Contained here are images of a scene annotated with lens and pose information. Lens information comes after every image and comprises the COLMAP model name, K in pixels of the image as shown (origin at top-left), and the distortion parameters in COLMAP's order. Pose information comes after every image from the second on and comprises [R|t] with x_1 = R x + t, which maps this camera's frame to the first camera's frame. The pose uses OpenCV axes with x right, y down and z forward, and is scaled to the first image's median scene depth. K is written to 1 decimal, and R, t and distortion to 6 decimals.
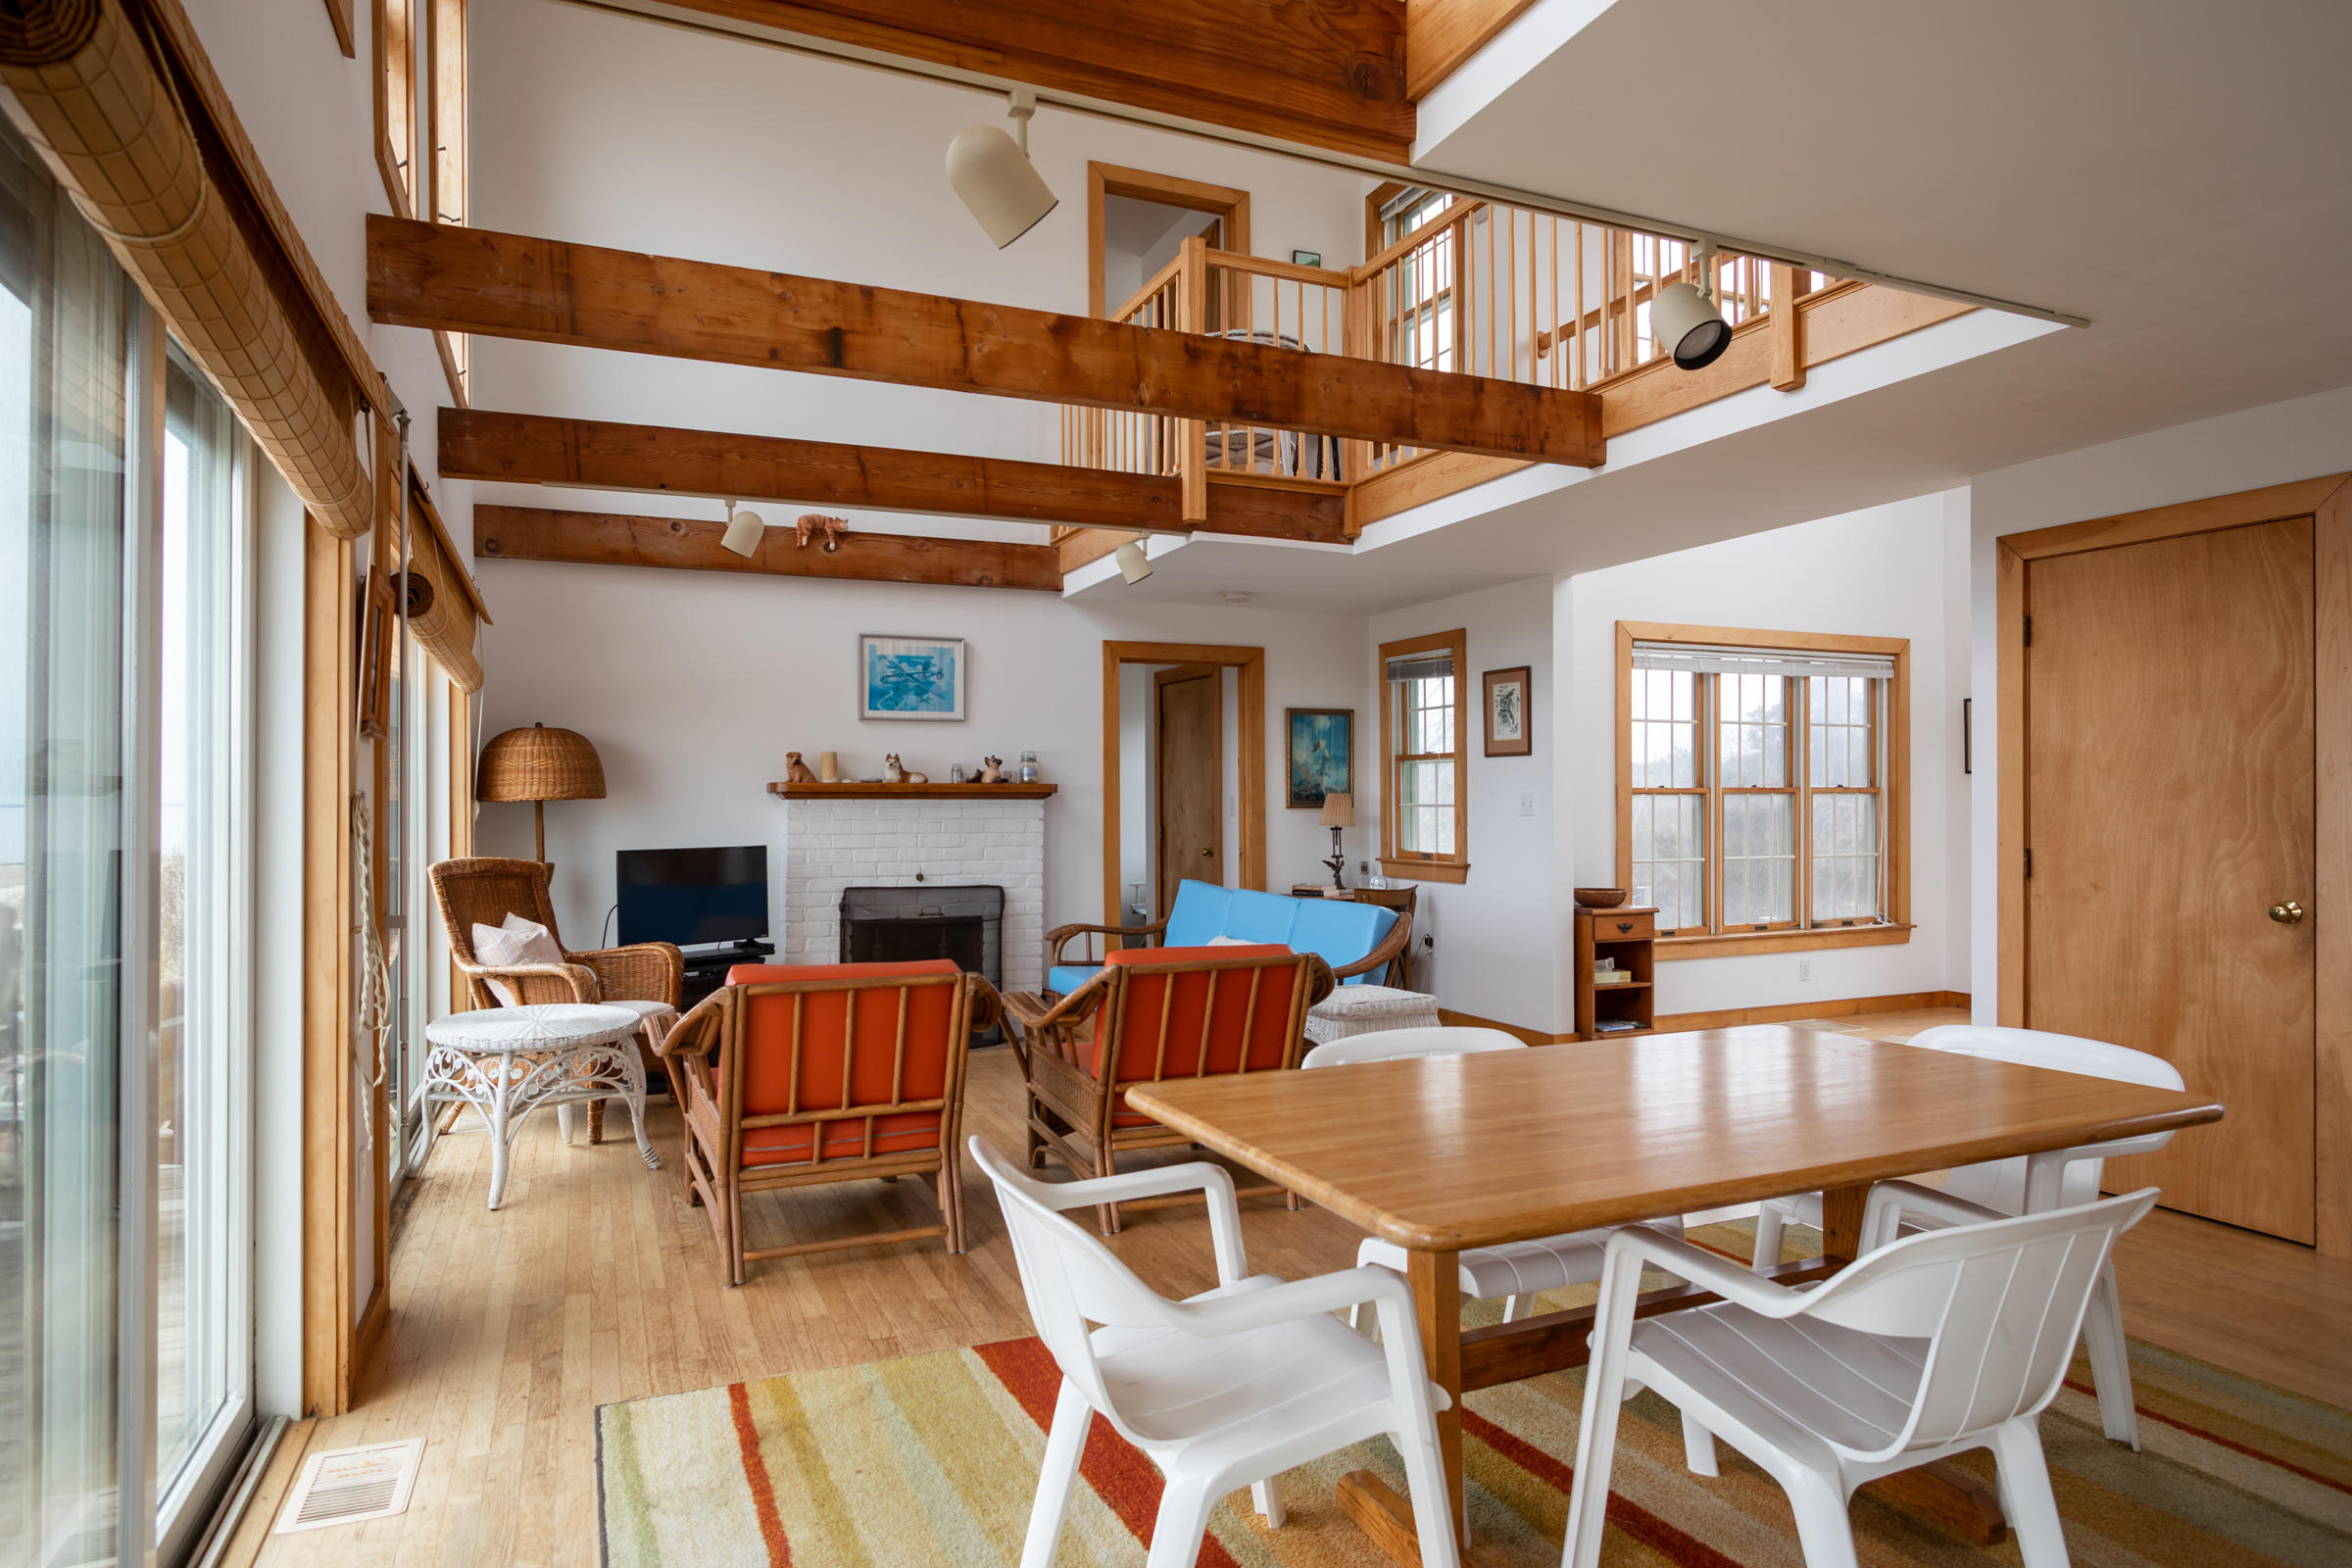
lens RADIAL K [[1345.3, 0, 1227.0], [0, 1345.3, 772.9], [0, 0, 1]] dist [-0.002383, -0.000211]
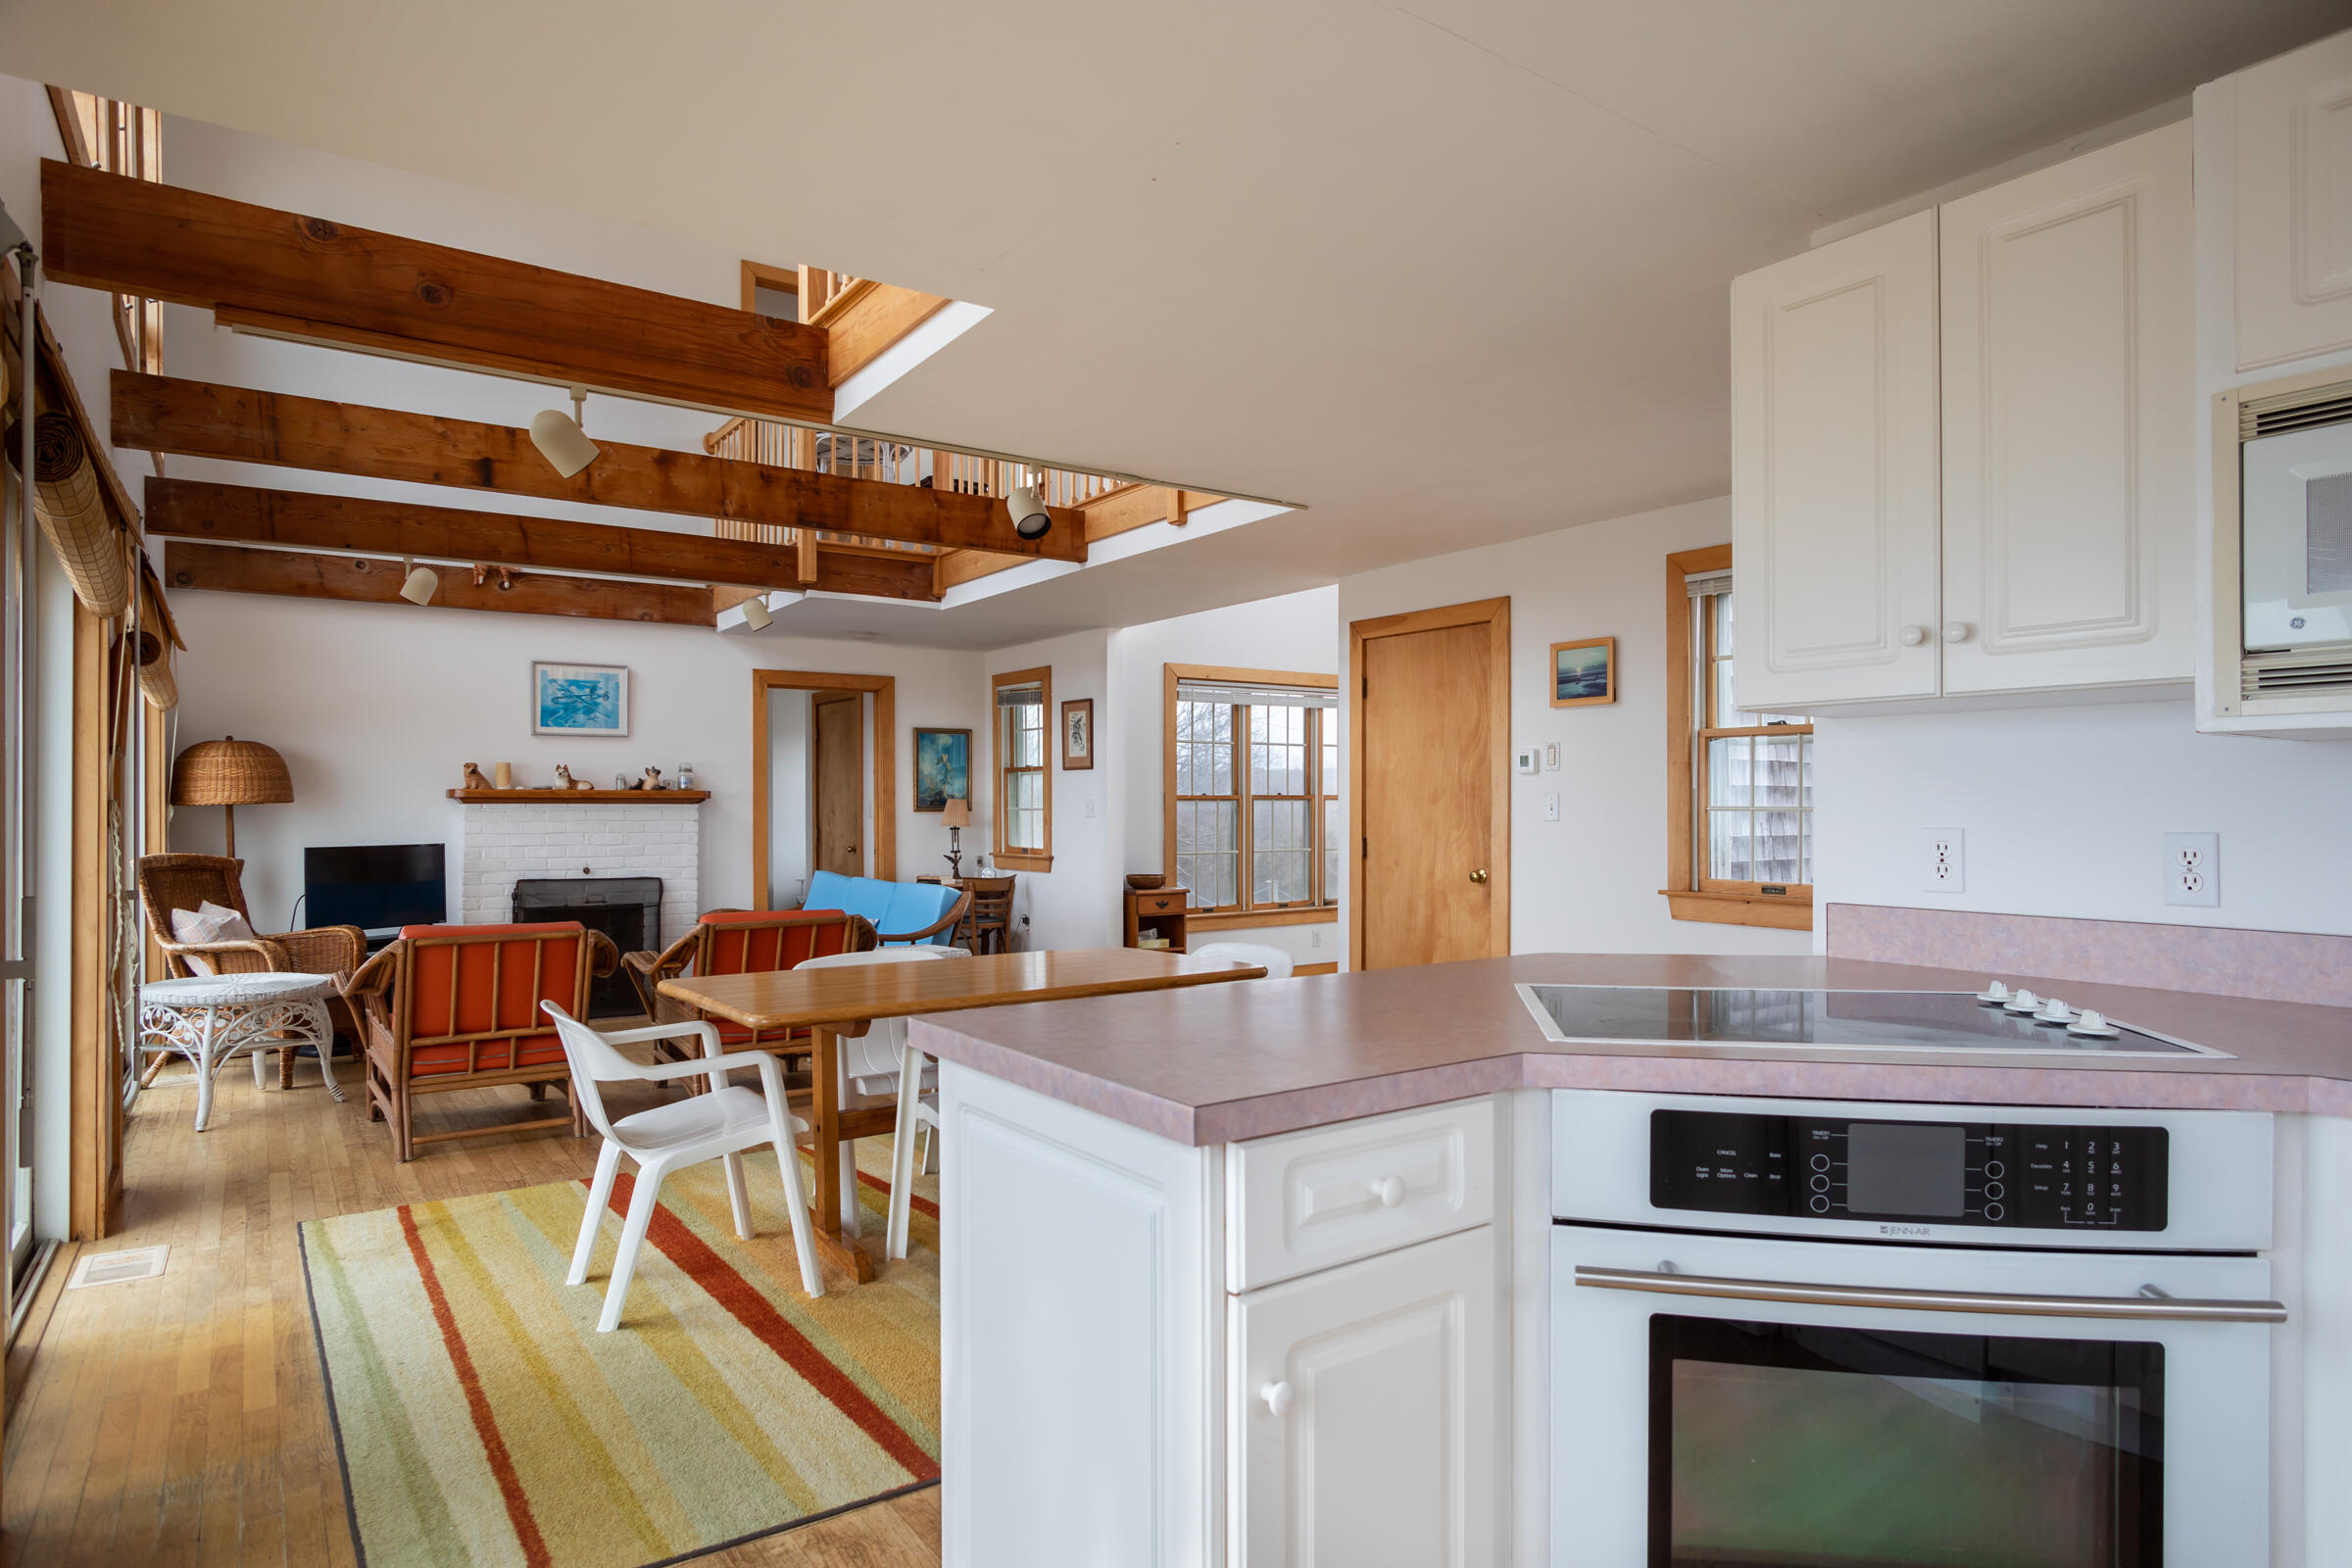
lens RADIAL K [[1345.6, 0, 1176.0], [0, 1345.6, 784.0], [0, 0, 1]] dist [-0.001347, 0.003199]
pose [[0.987933, 0.003061, 0.154853, 0.144532], [-0.003665, 0.999987, 0.003614, -0.005449], [-0.154840, -0.004138, 0.987931, -0.348678]]
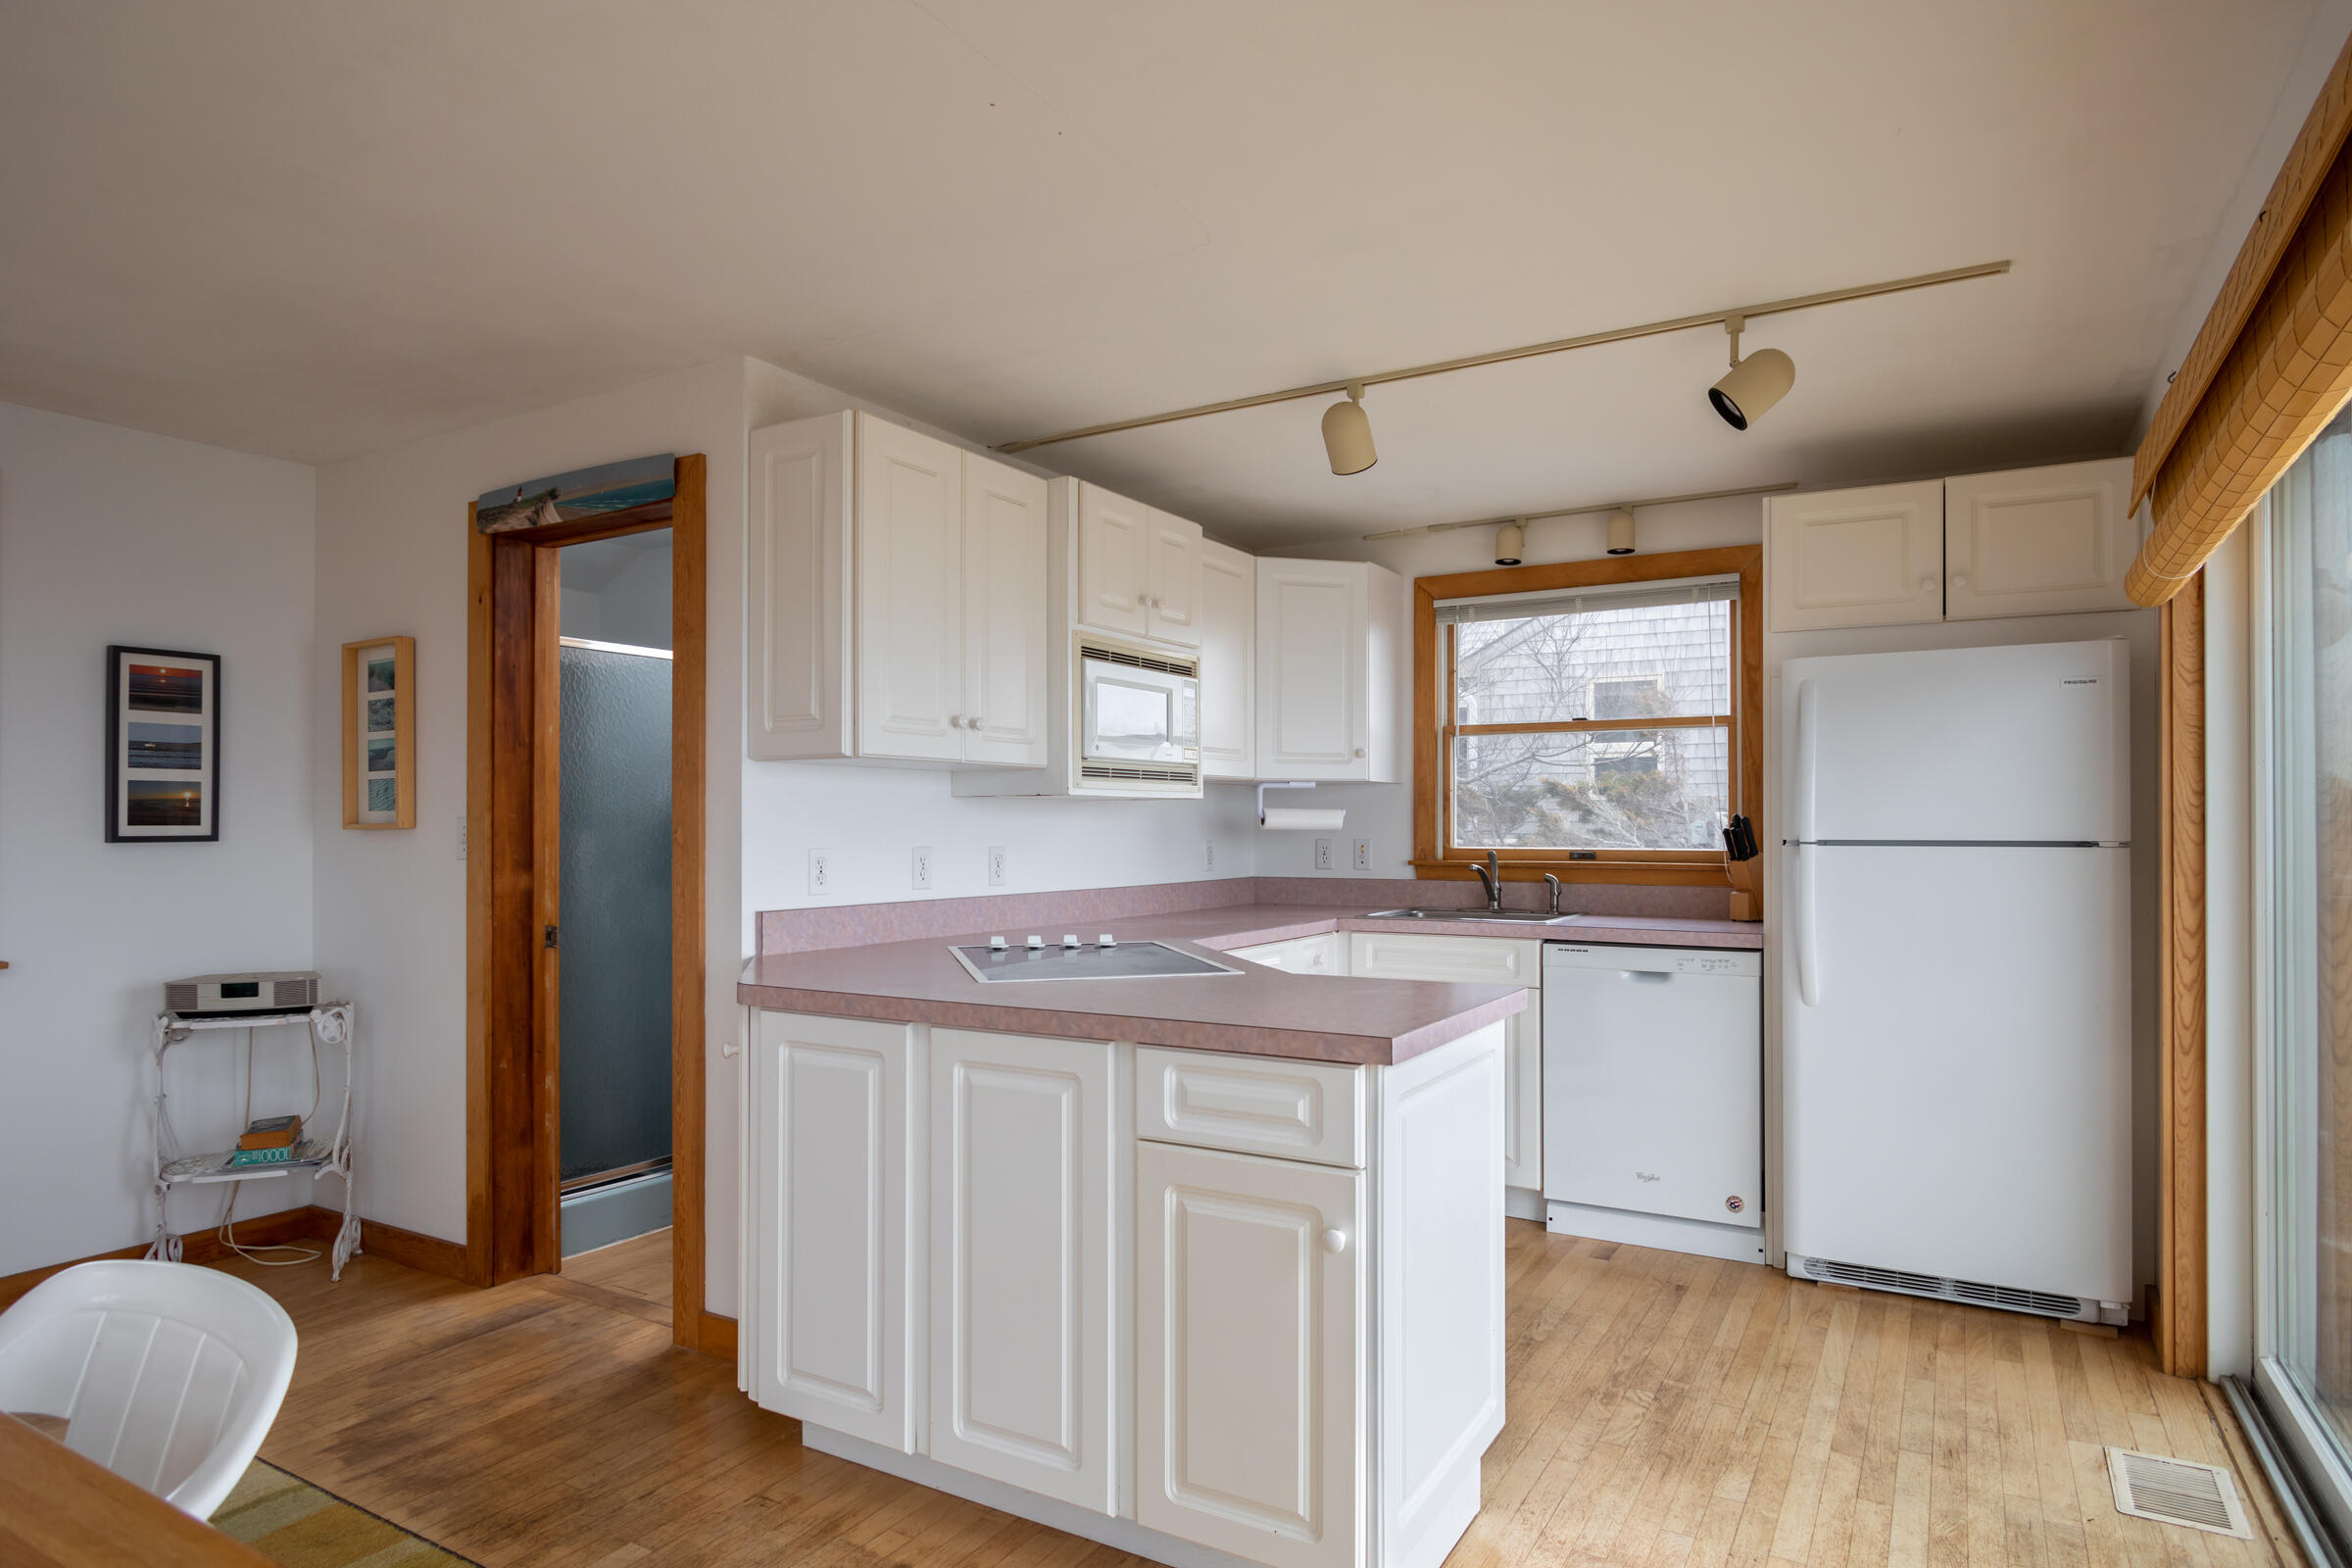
lens RADIAL K [[1302.1, 0, 1180.4], [0, 1302.1, 814.6], [0, 0, 1]] dist [-0.001545, 0.000345]
pose [[-0.561451, 0.009680, 0.827453, -0.166560], [-0.004996, 0.999874, -0.015087, 0.002981], [-0.827495, -0.012605, -0.561332, 0.359588]]
